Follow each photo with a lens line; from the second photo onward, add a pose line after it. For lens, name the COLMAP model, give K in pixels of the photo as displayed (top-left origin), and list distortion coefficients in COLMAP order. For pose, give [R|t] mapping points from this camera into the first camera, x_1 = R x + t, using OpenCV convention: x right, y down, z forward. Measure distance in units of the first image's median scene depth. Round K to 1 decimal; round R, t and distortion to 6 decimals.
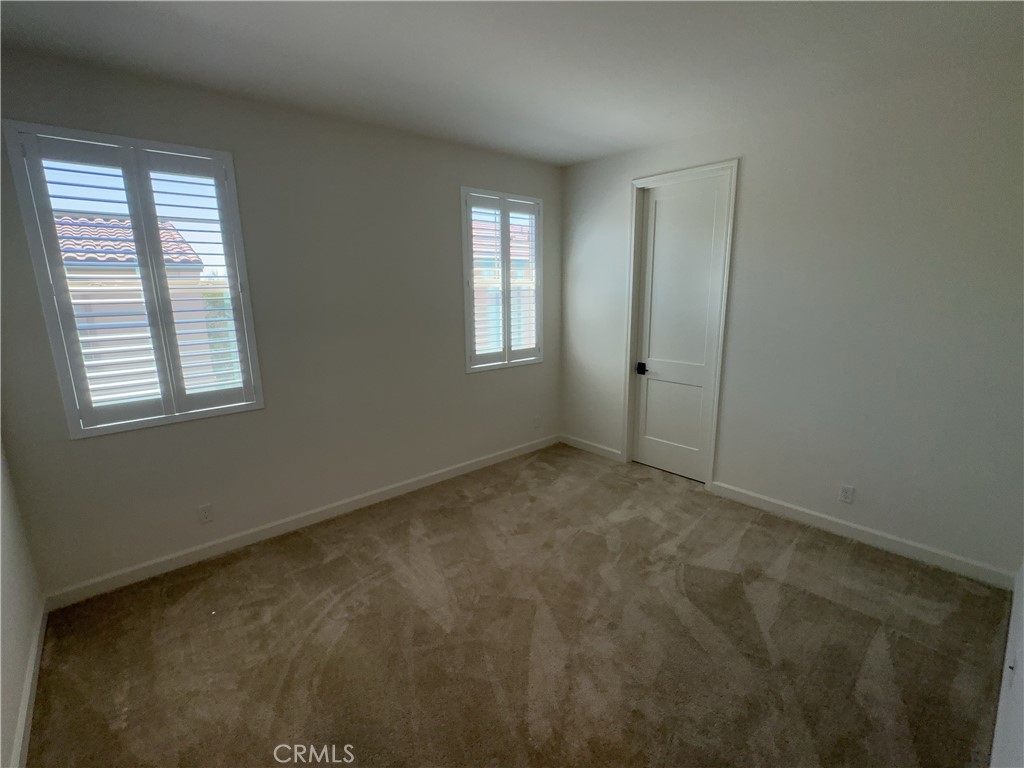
lens RADIAL K [[470.4, 0, 512.0], [0, 470.4, 384.0], [0, 0, 1]] dist [-0.001198, -0.000184]
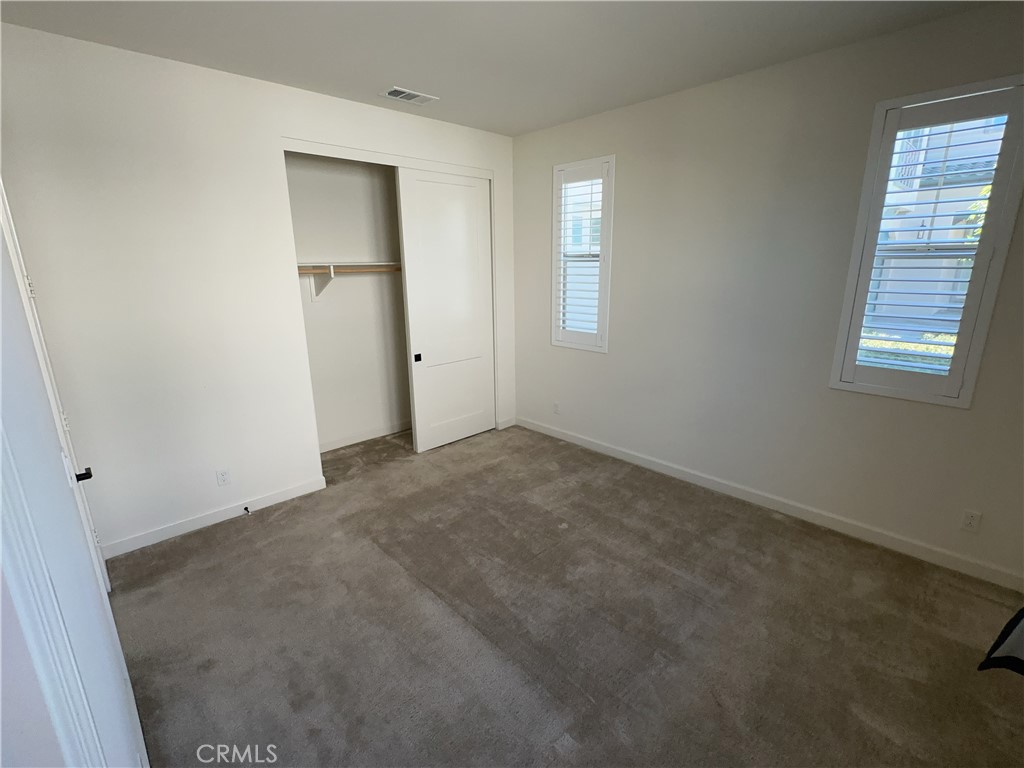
lens RADIAL K [[470.4, 0, 512.0], [0, 470.4, 384.0], [0, 0, 1]] dist [-0.001198, -0.000184]
pose [[0.042596, 0.267009, -0.962752, 0.834363], [-0.198711, 0.946639, 0.253749, -0.165316], [0.979132, 0.180501, 0.093380, 0.719799]]
